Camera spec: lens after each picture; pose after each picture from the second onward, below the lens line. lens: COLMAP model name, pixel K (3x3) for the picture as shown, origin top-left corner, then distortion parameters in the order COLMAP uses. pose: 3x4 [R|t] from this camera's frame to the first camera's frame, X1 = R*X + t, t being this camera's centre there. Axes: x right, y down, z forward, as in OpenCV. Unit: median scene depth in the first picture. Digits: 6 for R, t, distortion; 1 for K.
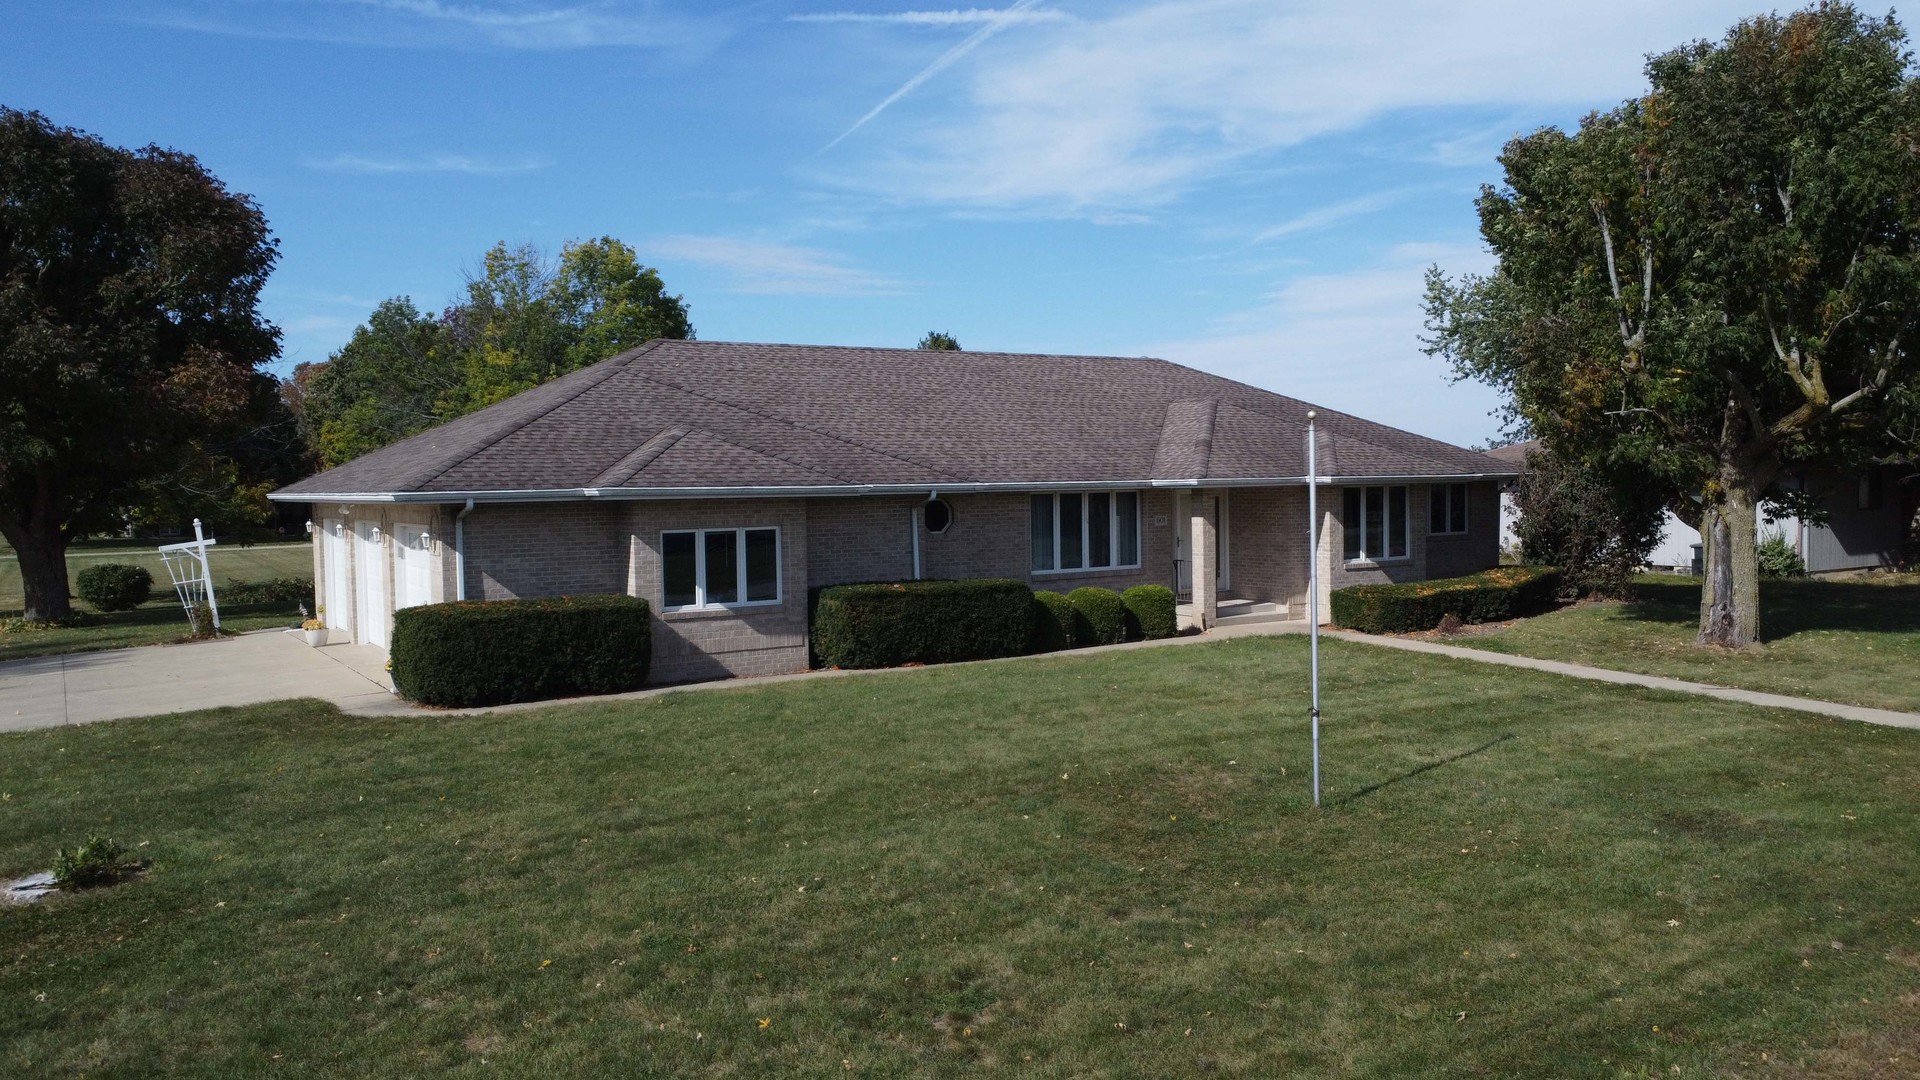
lens RADIAL K [[1565.1, 0, 963.9], [0, 1565.1, 546.8], [0, 0, 1]] dist [-0.005864, 0.008506]
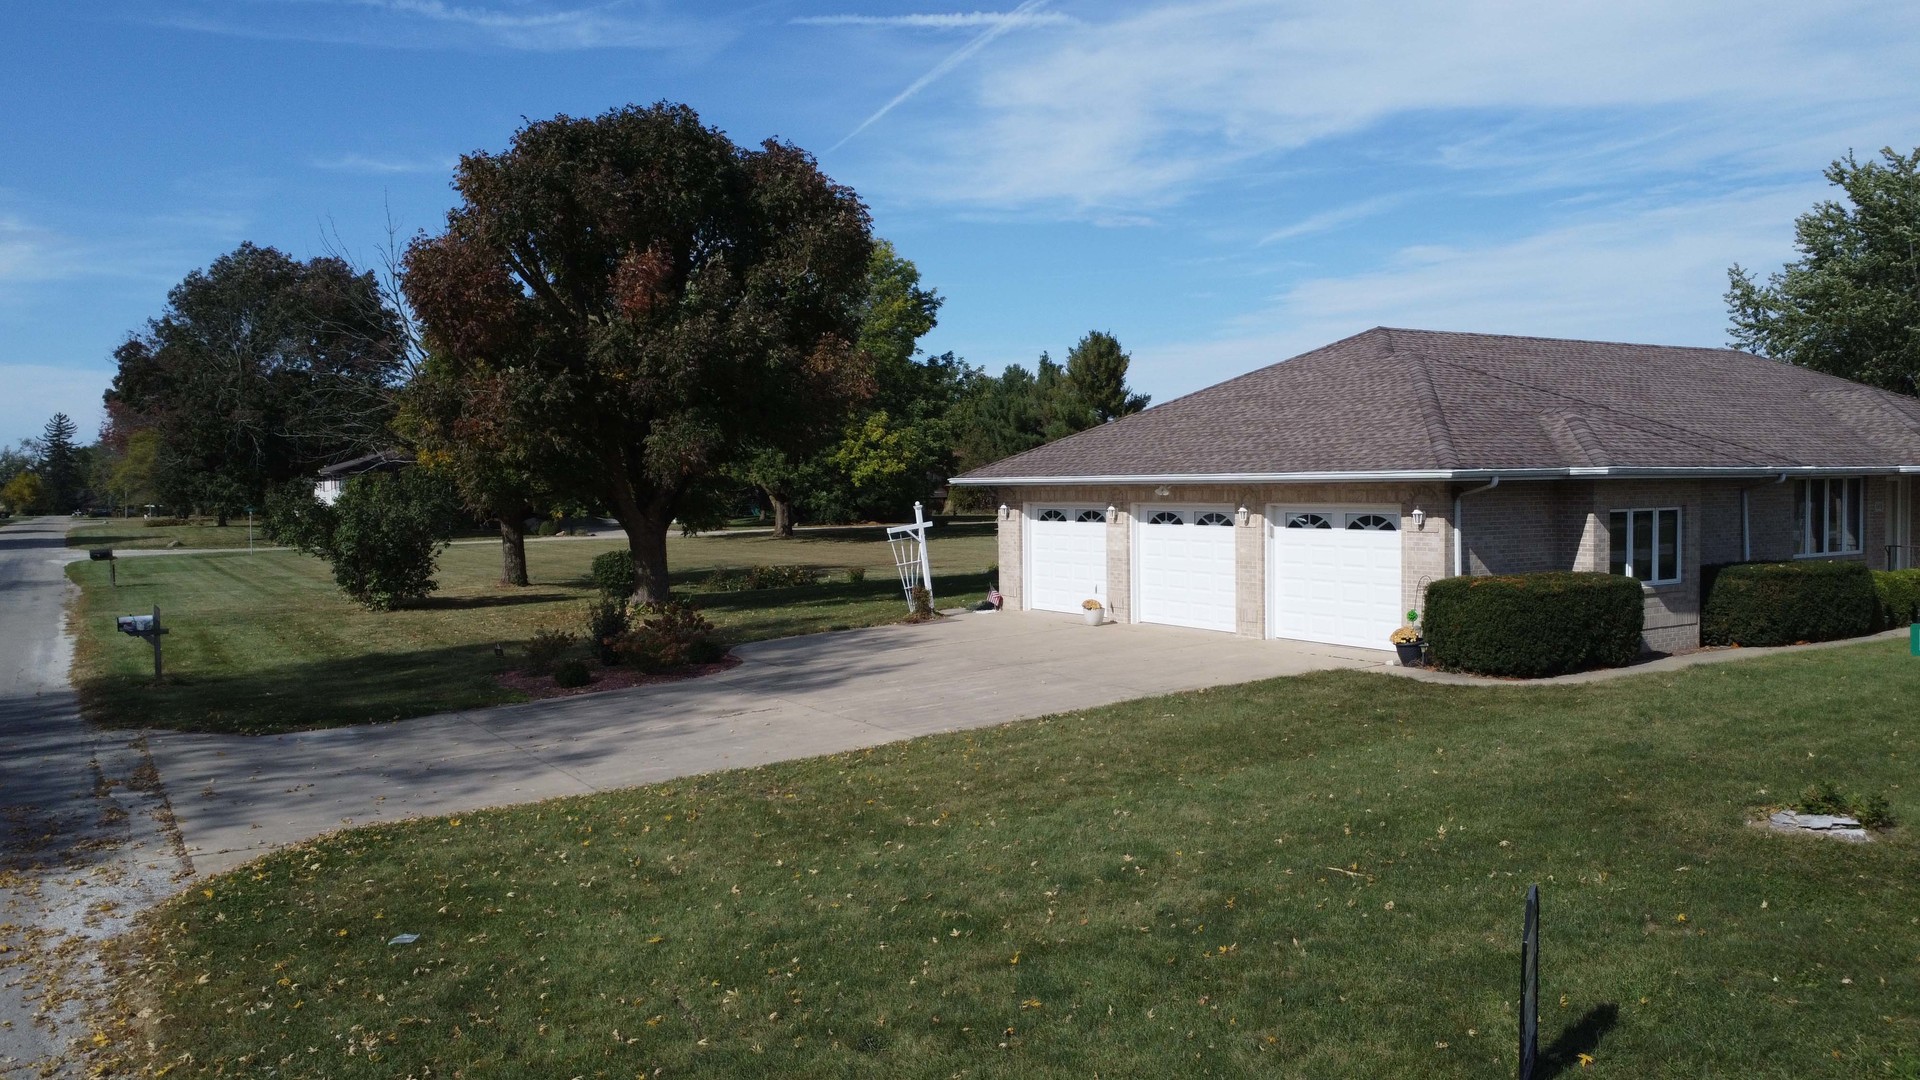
lens RADIAL K [[1565.1, 0, 954.4], [0, 1565.1, 536.0], [0, 0, 1]] dist [-0.005864, 0.008506]
pose [[0.999969, 0.004196, -0.006696, -0.455272], [-0.004248, 0.999961, -0.007735, 0.012156], [0.006663, 0.007763, 0.999948, -0.023989]]
